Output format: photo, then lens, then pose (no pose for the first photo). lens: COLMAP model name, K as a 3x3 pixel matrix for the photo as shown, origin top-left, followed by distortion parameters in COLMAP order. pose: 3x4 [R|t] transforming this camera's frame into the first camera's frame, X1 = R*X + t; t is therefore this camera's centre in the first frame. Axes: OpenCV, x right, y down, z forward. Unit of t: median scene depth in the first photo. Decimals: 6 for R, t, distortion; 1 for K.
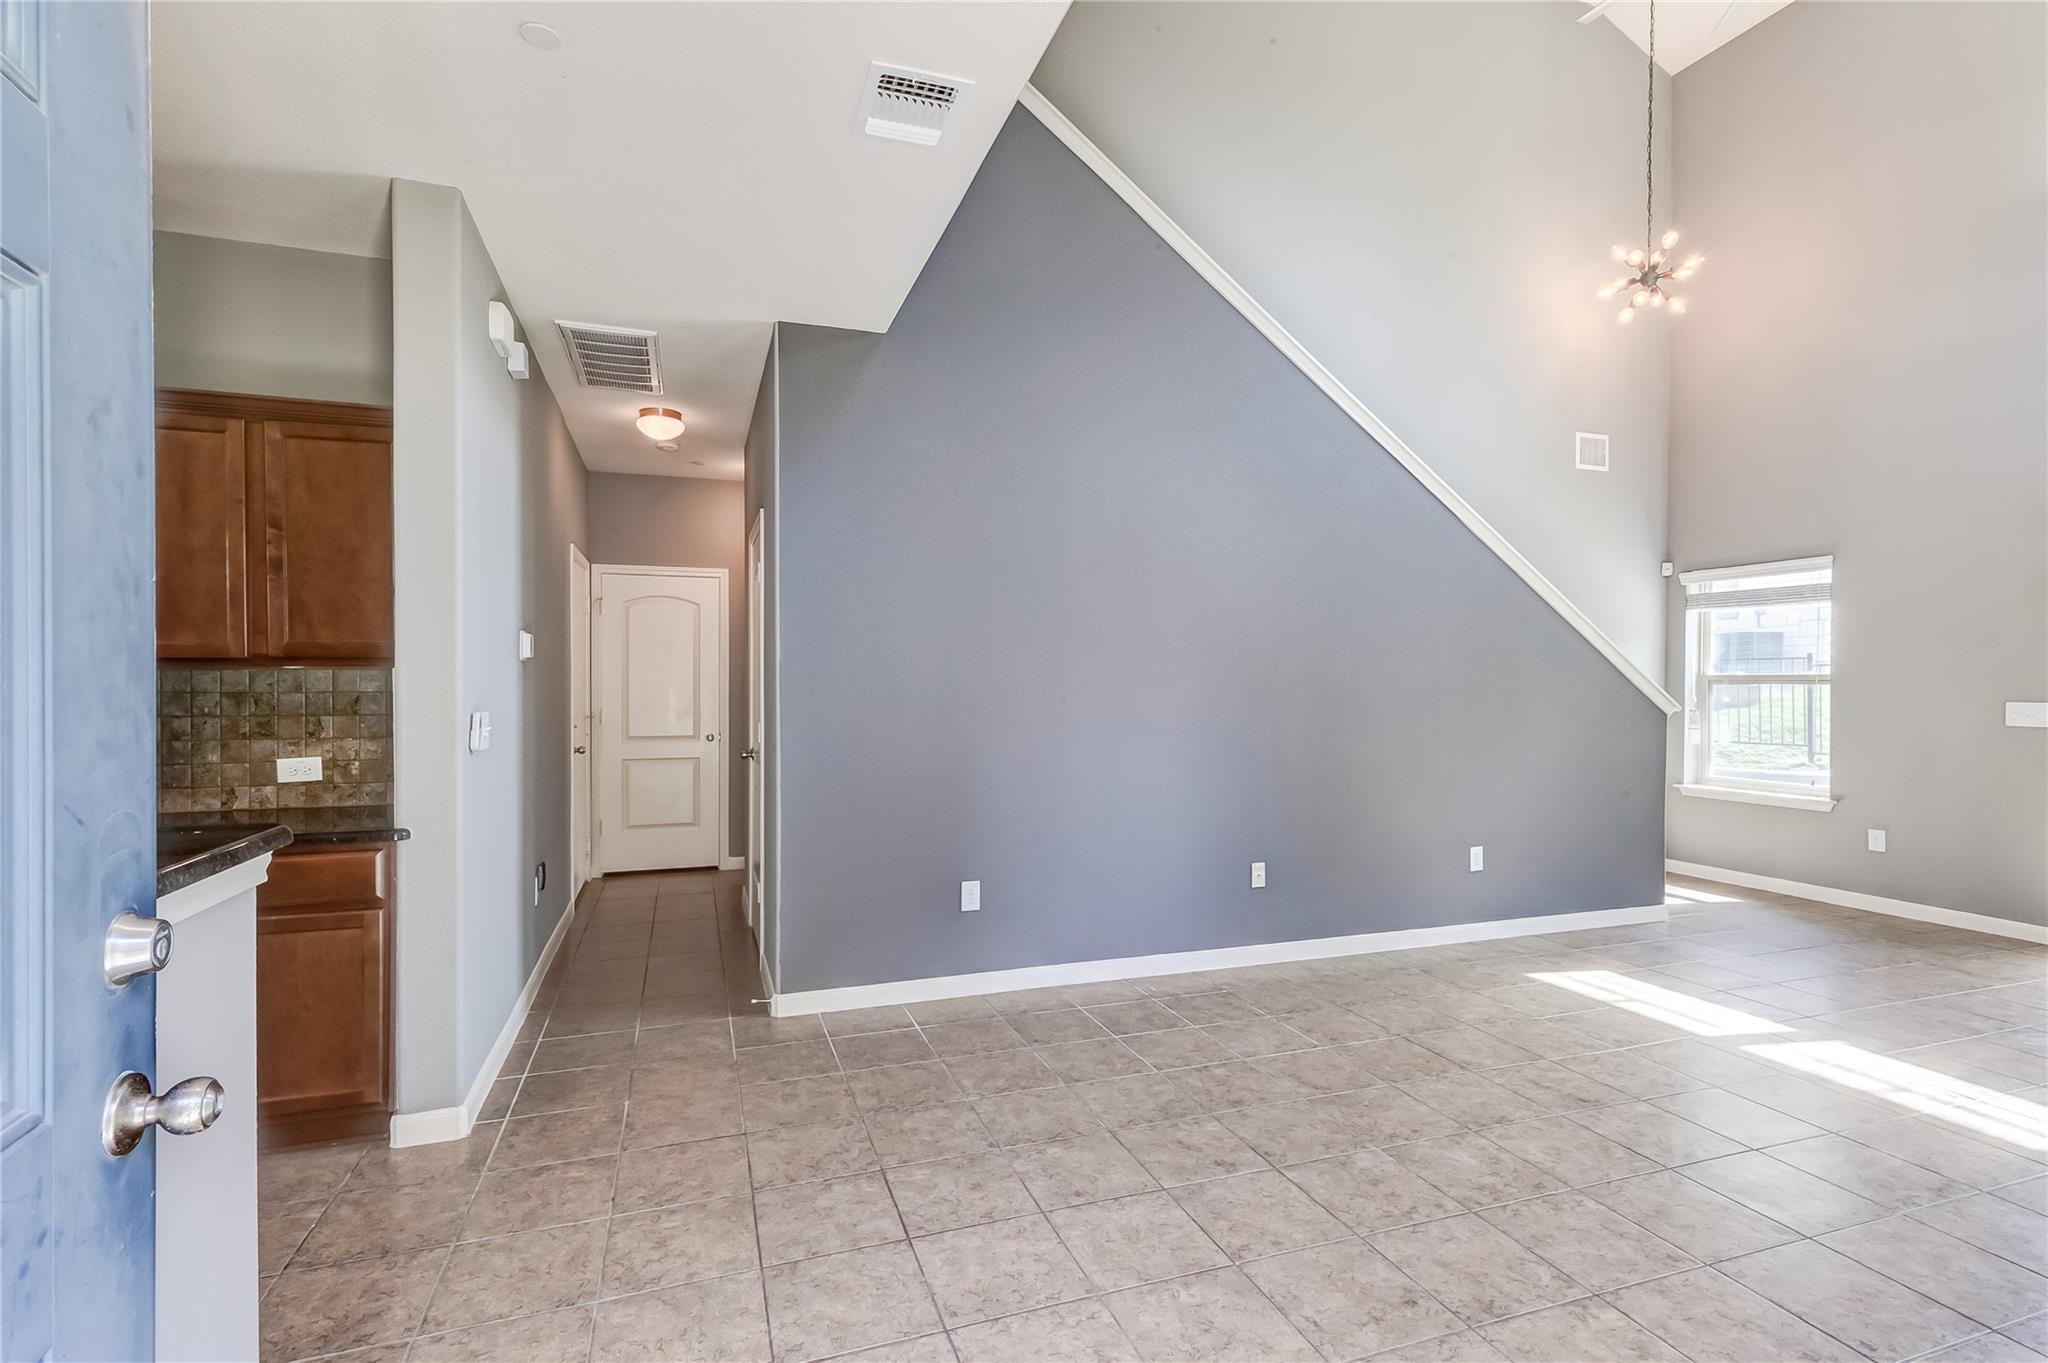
lens RADIAL K [[941.2, 0, 1020.5], [0, 941.2, 681.4], [0, 0, 1]] dist [0.005923, -0.000294]
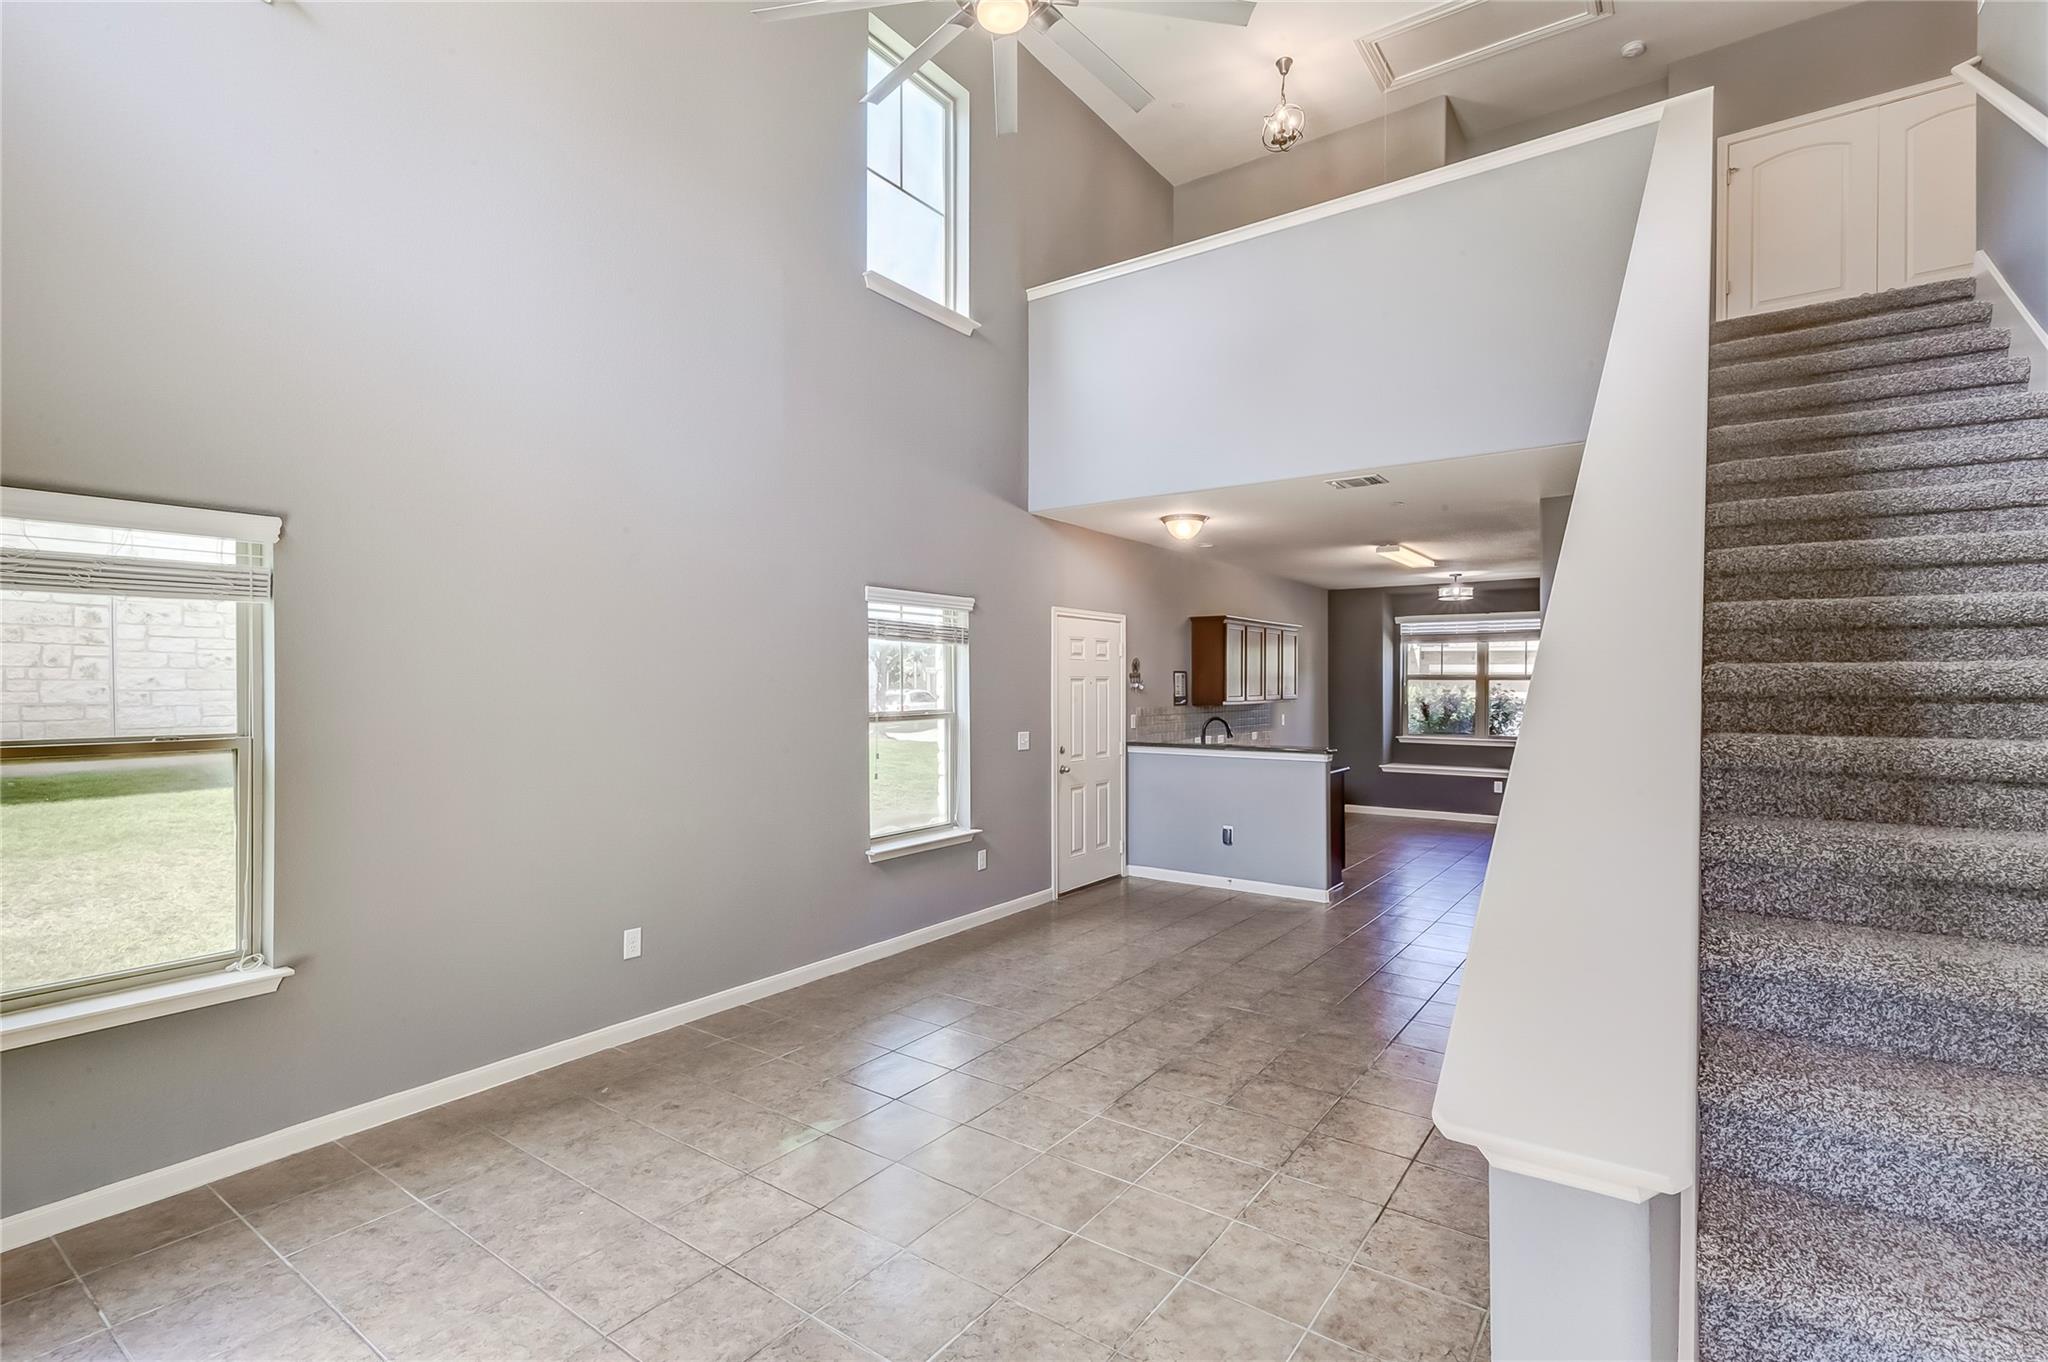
lens RADIAL K [[941.2, 0, 1020.5], [0, 941.2, 680.9], [0, 0, 1]] dist [0.005923, -0.000294]
pose [[-0.821620, -0.004163, -0.570020, 1.383709], [-0.000665, 0.999980, -0.006345, -0.069873], [0.570035, -0.004835, -0.821606, 1.786493]]
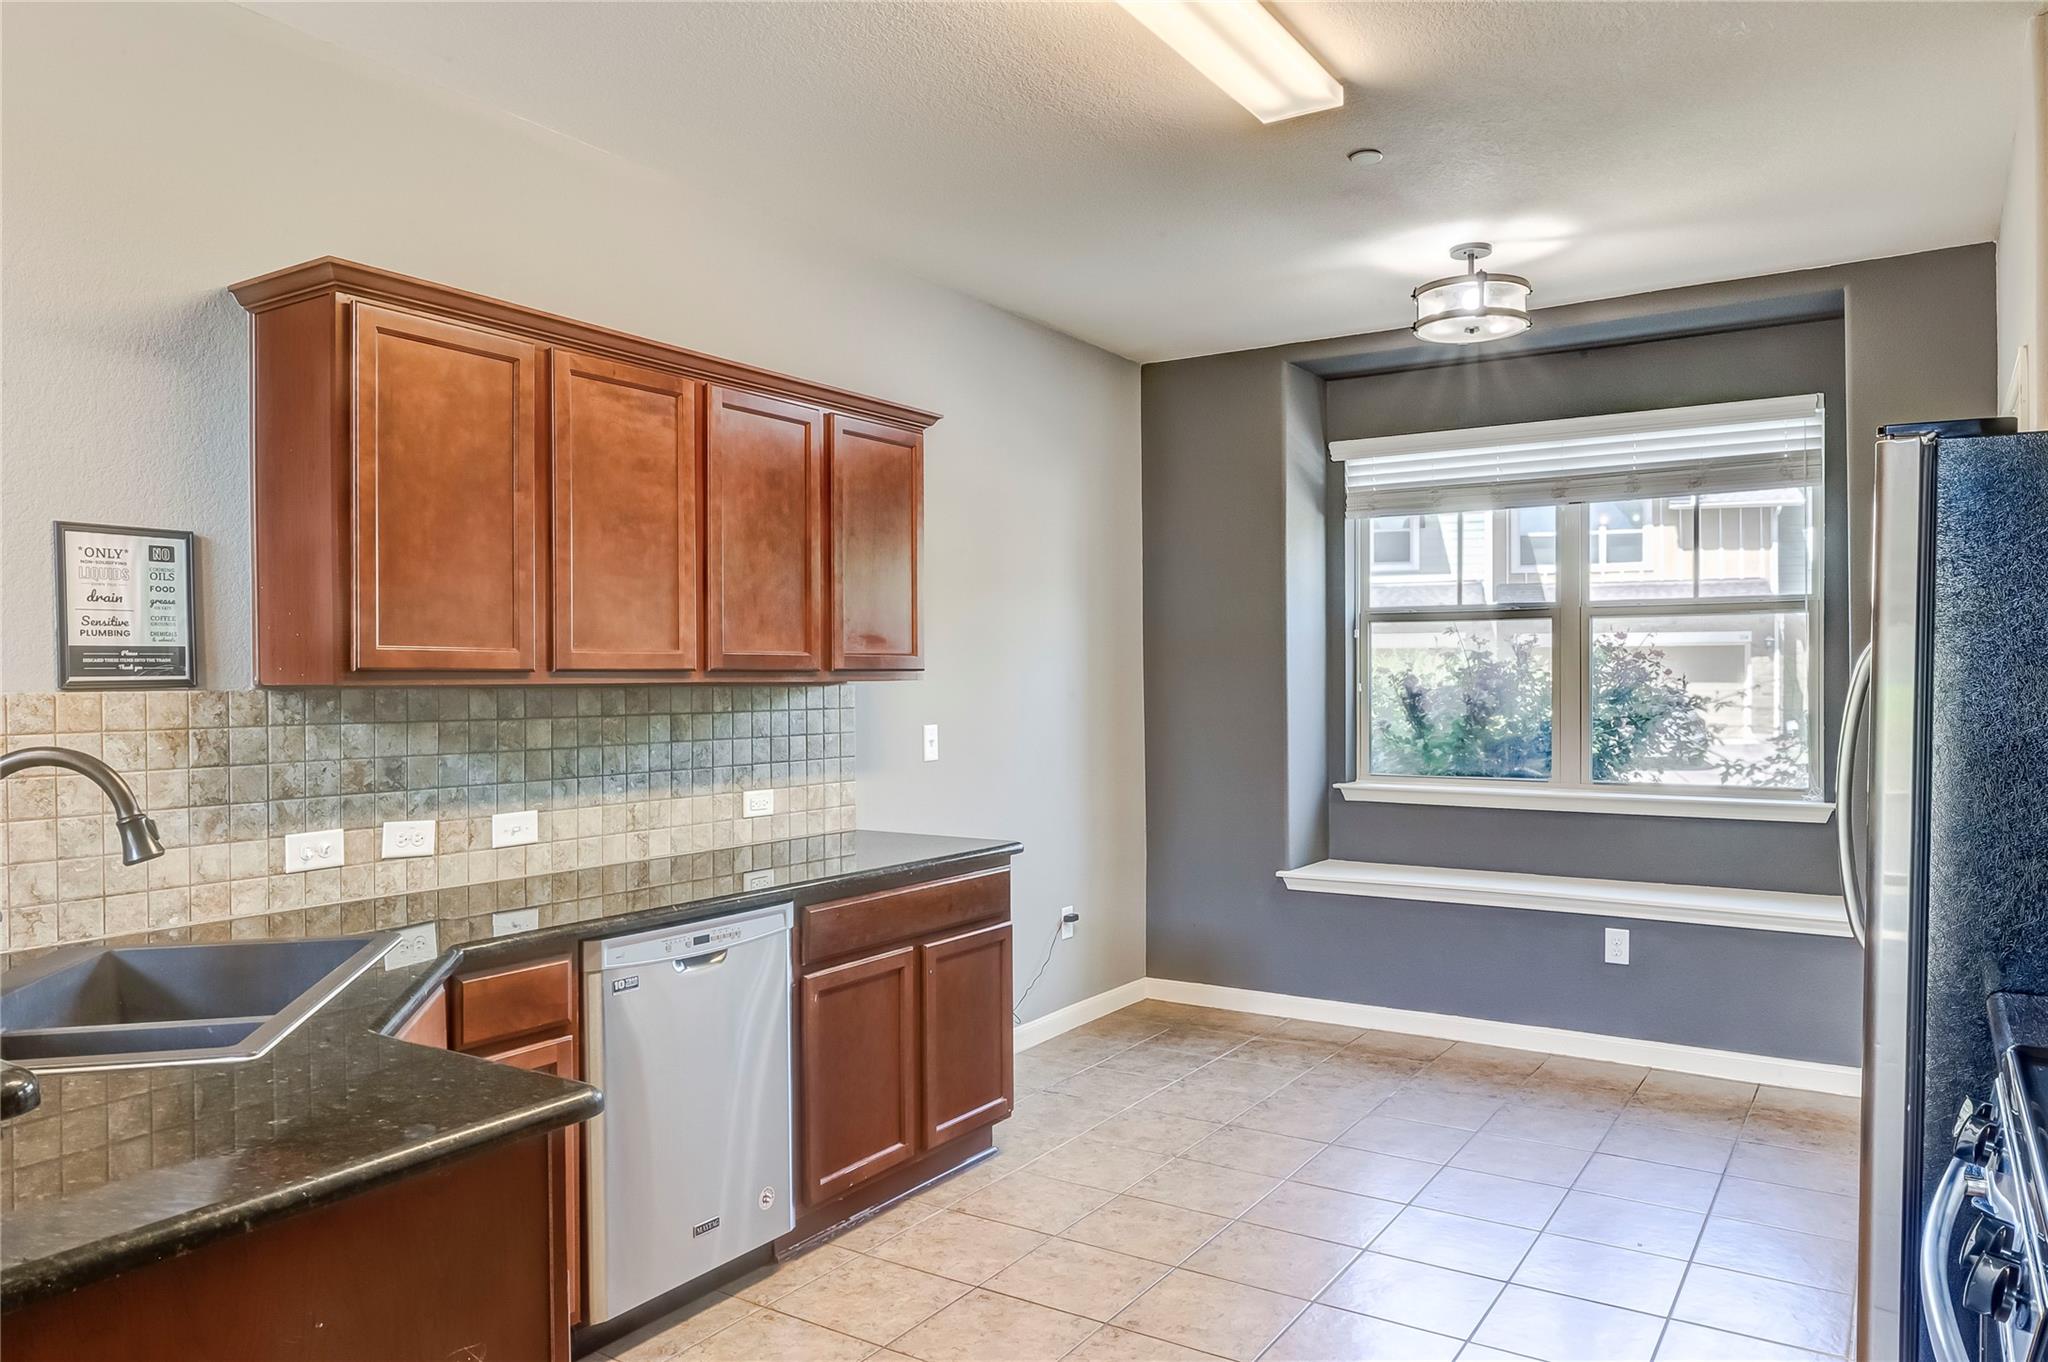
lens RADIAL K [[1367.7, 0, 1024.0], [0, 1367.7, 681.0], [0, 0, 1]] dist [-0.007936, -0.004041]
pose [[-0.792656, 0.003181, -0.609660, -0.413134], [0.004319, 0.999991, -0.000398, -0.019733], [0.609653, -0.002949, -0.792663, 0.836341]]
